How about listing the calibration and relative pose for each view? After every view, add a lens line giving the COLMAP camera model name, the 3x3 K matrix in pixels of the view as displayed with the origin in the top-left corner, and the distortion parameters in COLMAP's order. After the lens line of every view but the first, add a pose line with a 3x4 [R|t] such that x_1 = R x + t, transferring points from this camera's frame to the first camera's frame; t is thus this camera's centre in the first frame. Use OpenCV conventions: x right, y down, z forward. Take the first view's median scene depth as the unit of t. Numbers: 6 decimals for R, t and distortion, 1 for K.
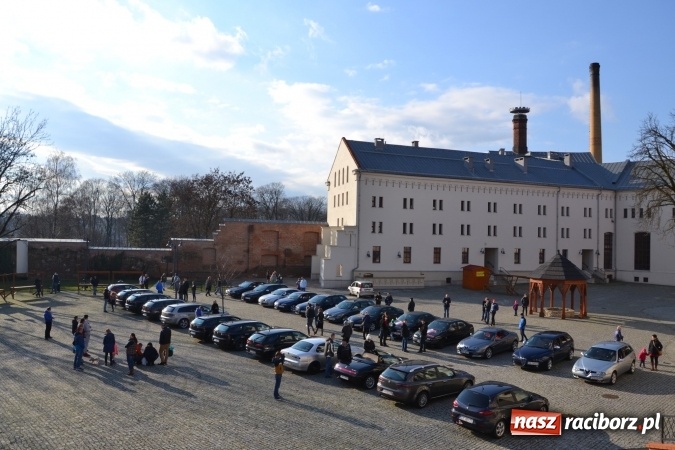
lens RADIAL K [[547.6, 0, 333.6], [0, 547.6, 232.2], [0, 0, 1]] dist [-0.152944, 0.124519]
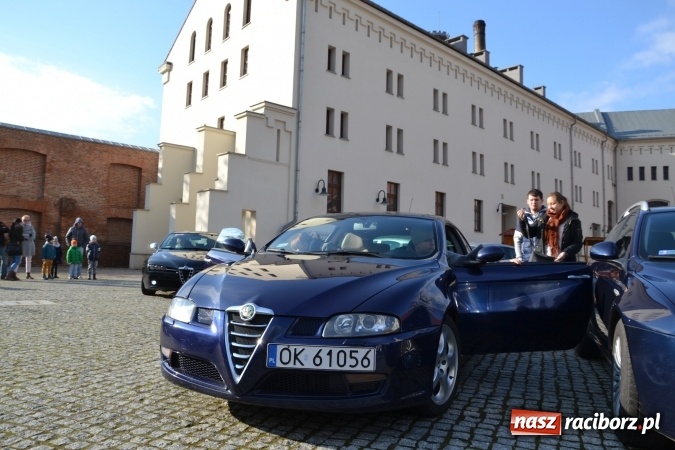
lens RADIAL K [[547.6, 0, 337.3], [0, 547.6, 221.9], [0, 0, 1]] dist [-0.152944, 0.124519]
pose [[0.899197, 0.039419, 0.435764, -0.082110], [-0.008689, 0.997346, -0.072290, 0.083936], [-0.437457, 0.061217, 0.897153, 0.607029]]
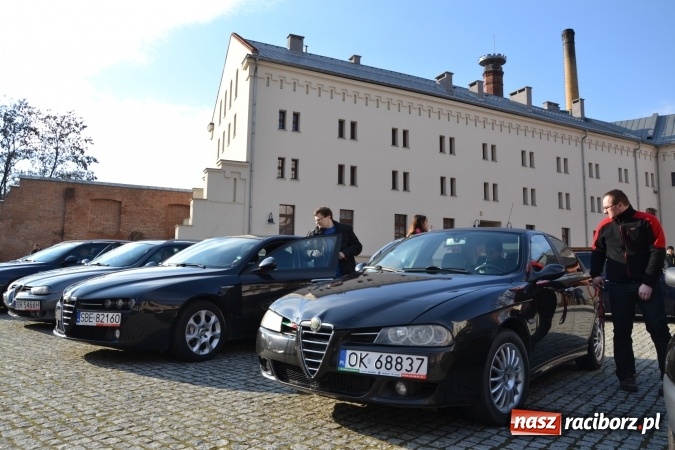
lens RADIAL K [[547.6, 0, 336.1], [0, 547.6, 225.7], [0, 0, 1]] dist [-0.152944, 0.124519]
pose [[0.989668, 0.007093, 0.143200, 0.047213], [0.006884, 0.995273, -0.096871, 0.088527], [-0.143210, 0.096855, 0.984942, 0.457643]]
